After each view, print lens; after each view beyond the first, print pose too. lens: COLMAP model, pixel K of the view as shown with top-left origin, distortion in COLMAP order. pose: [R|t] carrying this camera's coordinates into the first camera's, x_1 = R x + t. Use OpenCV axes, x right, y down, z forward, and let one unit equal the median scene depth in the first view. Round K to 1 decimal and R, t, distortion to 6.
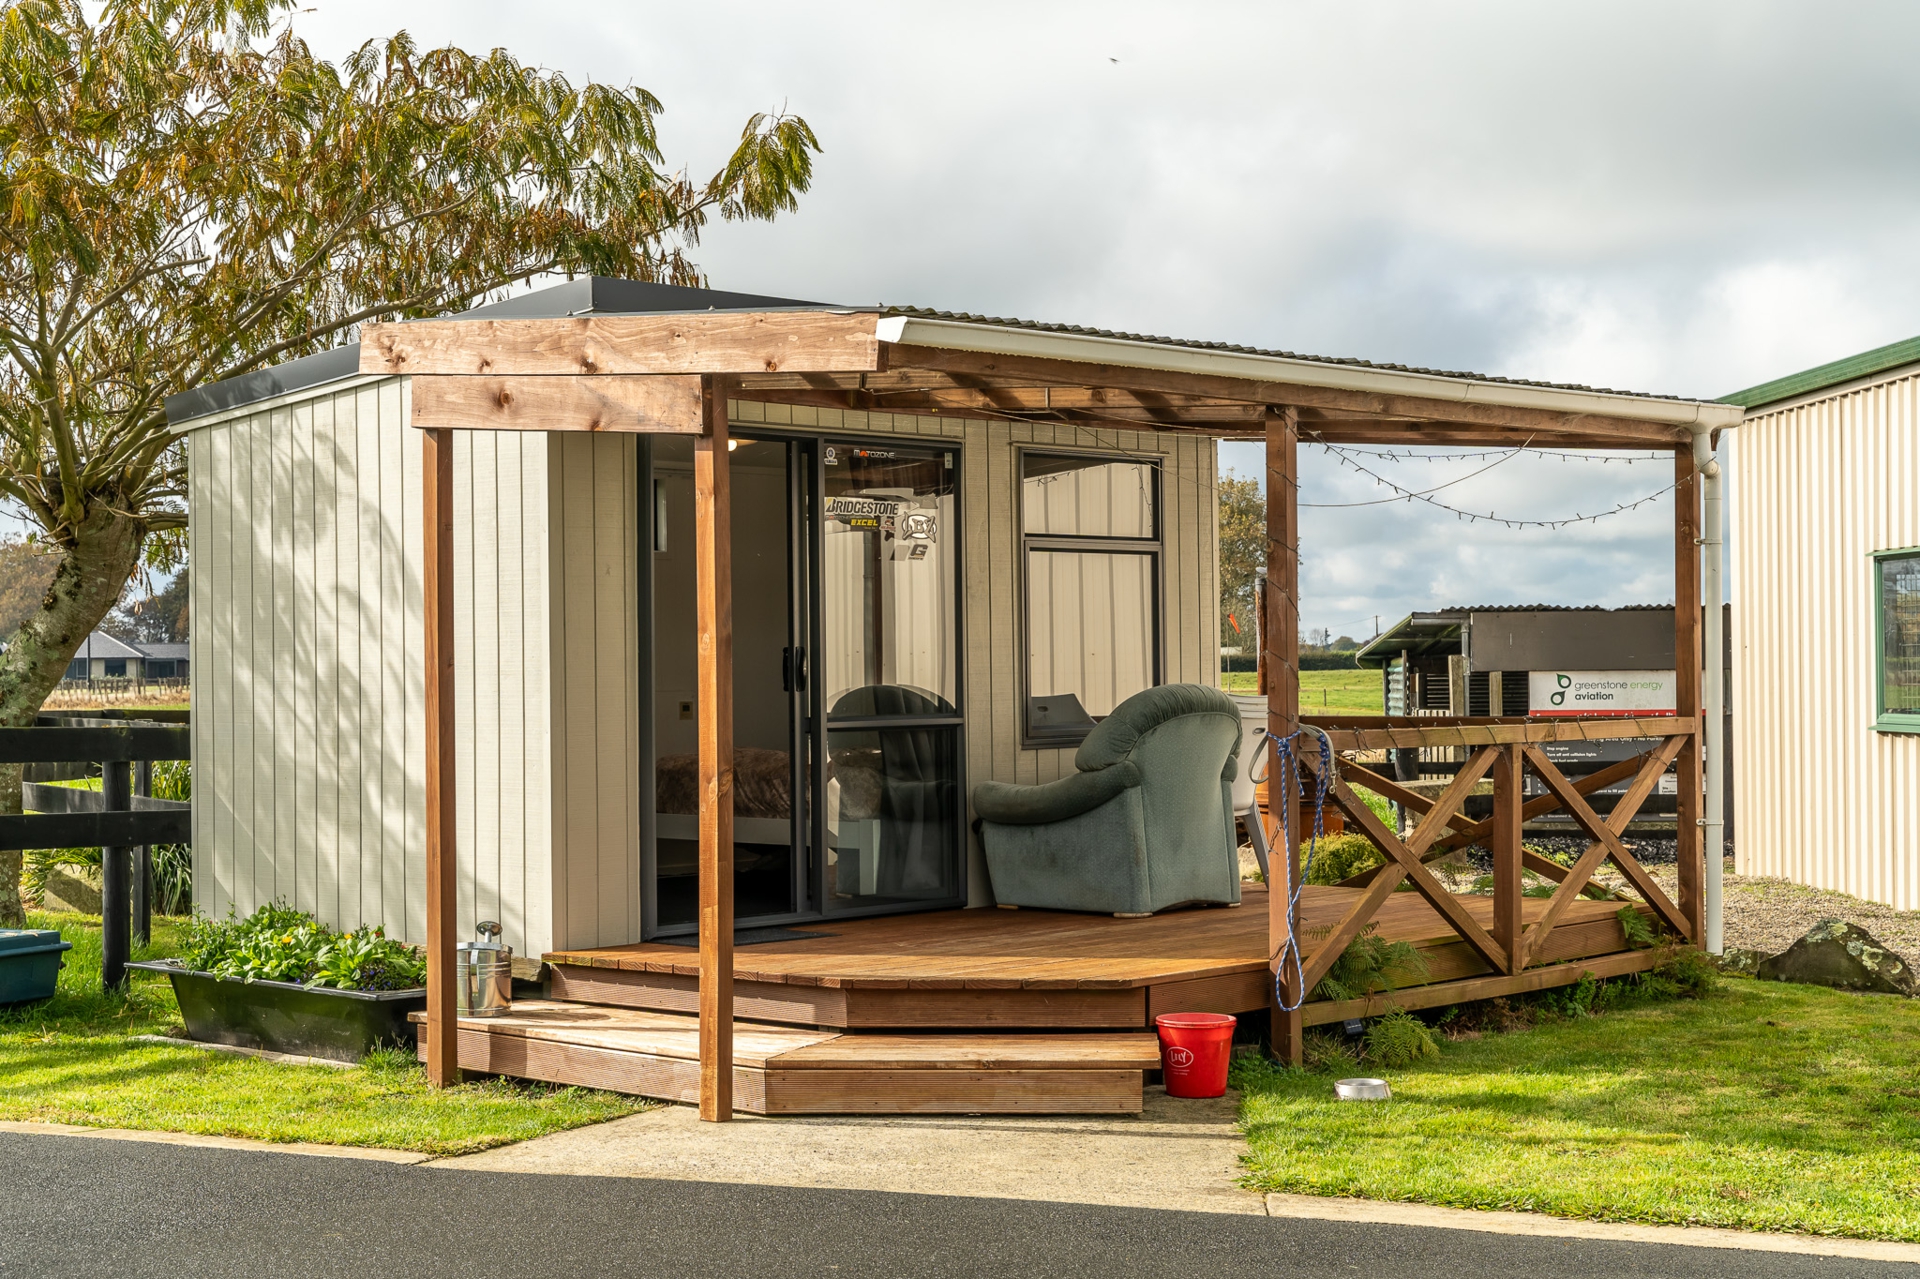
lens RADIAL K [[2806.1, 0, 960.4], [0, 2806.1, 639.5], [0, 0, 1]] dist [-0.008956, 0.000000]
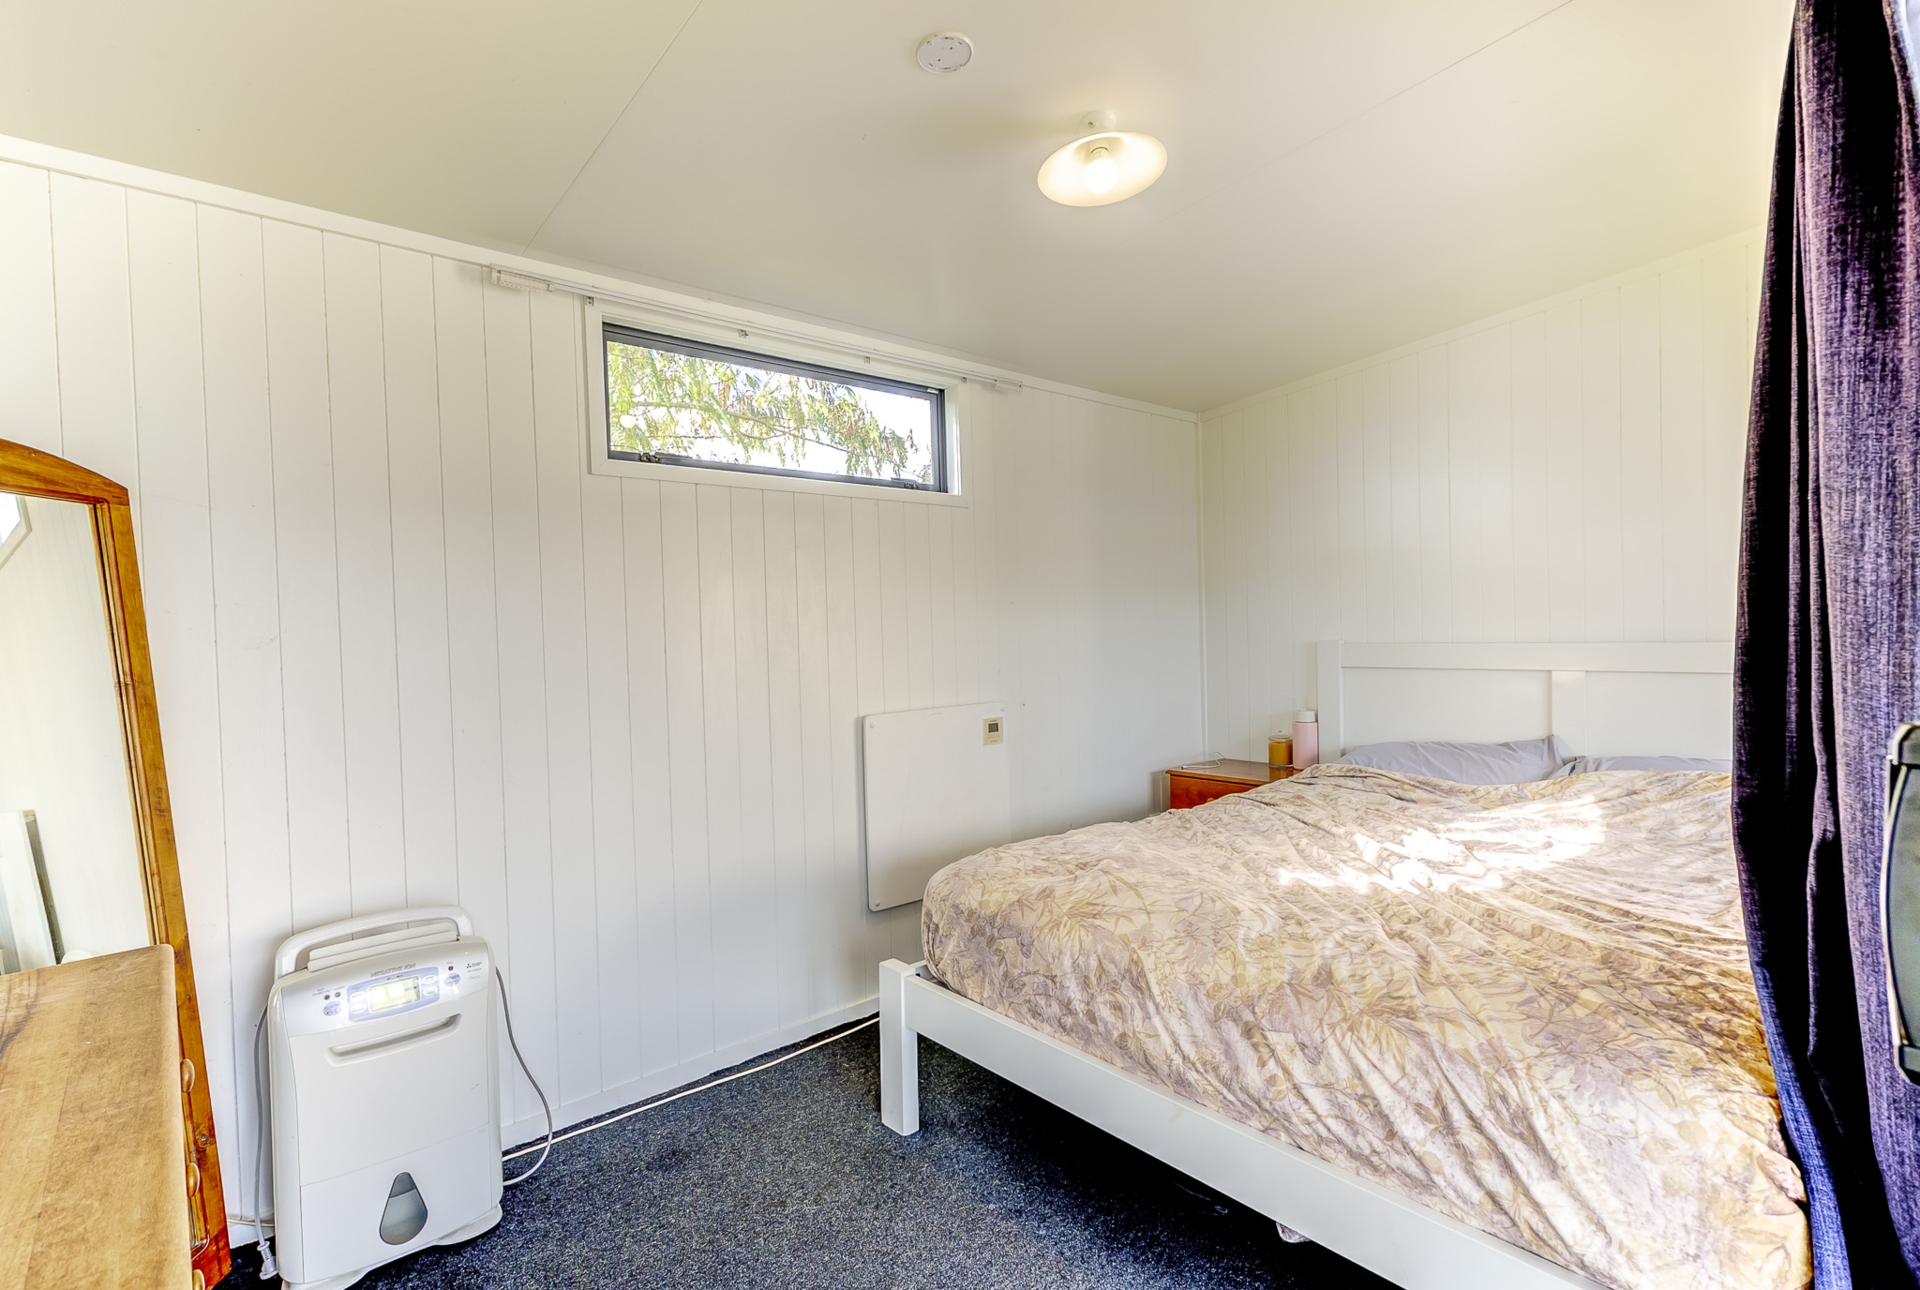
lens RADIAL K [[893.2, 0, 959.9], [0, 893.2, 641.1], [0, 0, 1]] dist [-0.000028, -0.000001]
pose [[0.993473, -0.012733, -0.113358, -0.091039], [0.015689, 0.999559, 0.025229, -0.002098], [0.112986, -0.026842, 0.993234, 0.879808]]
